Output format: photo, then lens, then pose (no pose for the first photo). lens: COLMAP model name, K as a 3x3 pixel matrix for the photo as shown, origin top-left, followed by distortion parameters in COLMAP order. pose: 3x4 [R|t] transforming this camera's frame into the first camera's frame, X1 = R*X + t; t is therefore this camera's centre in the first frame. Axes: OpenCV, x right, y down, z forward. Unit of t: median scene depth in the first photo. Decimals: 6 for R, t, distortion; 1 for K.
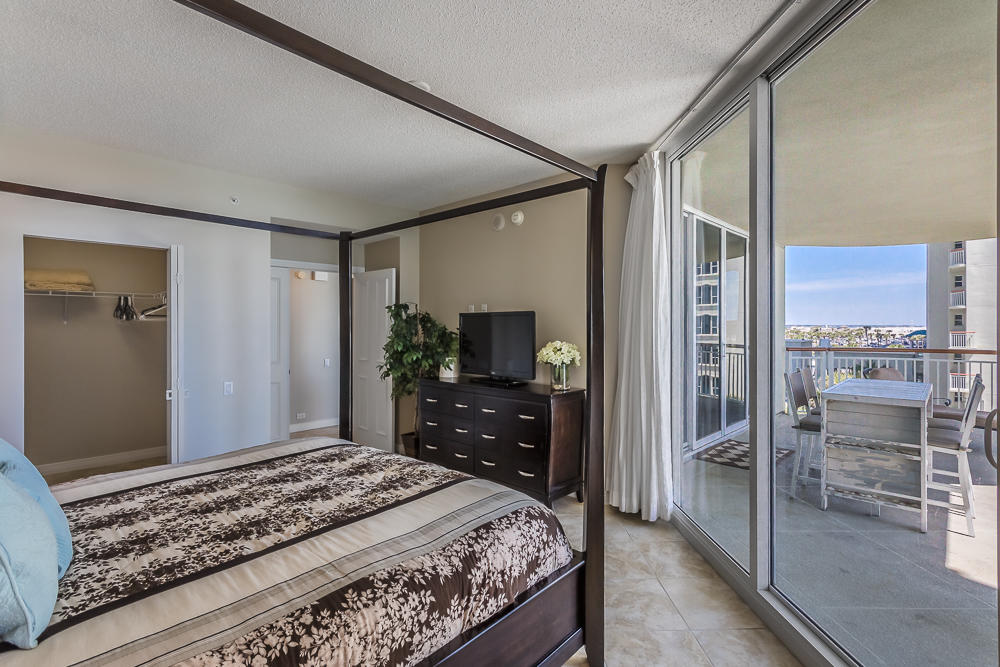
lens RADIAL K [[473.1, 0, 499.6], [0, 473.1, 330.6], [0, 0, 1]] dist [0.001043, 0.000644]
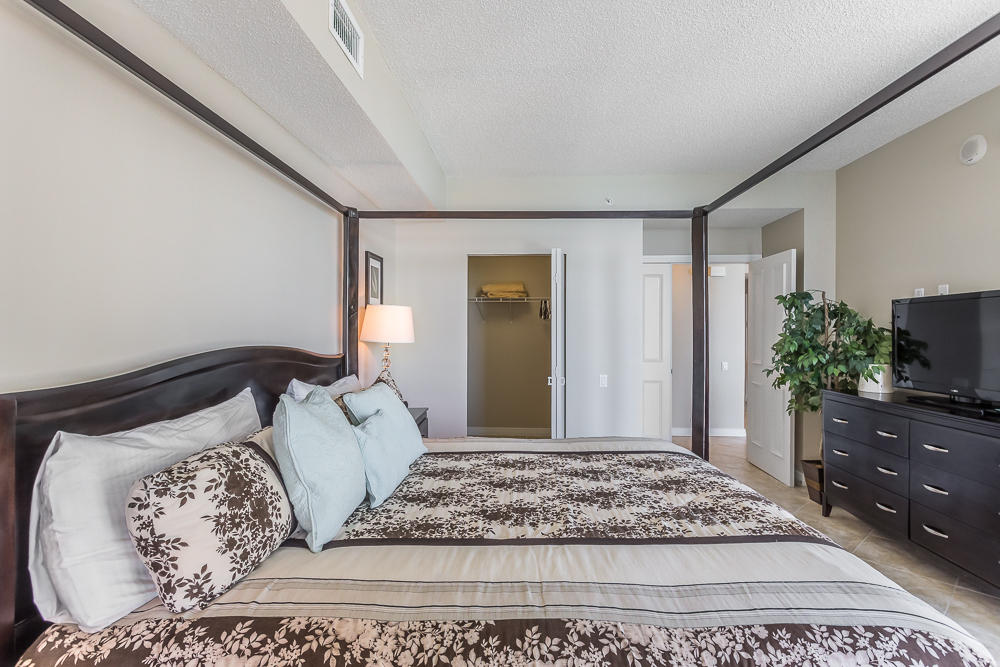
lens RADIAL K [[473.1, 0, 499.6], [0, 473.1, 330.6], [0, 0, 1]] dist [0.001043, 0.000644]
pose [[0.652576, -0.001011, -0.757723, 0.160177], [-0.010101, 0.999899, -0.010033, 0.051420], [0.757656, 0.014201, 0.652499, 0.310312]]
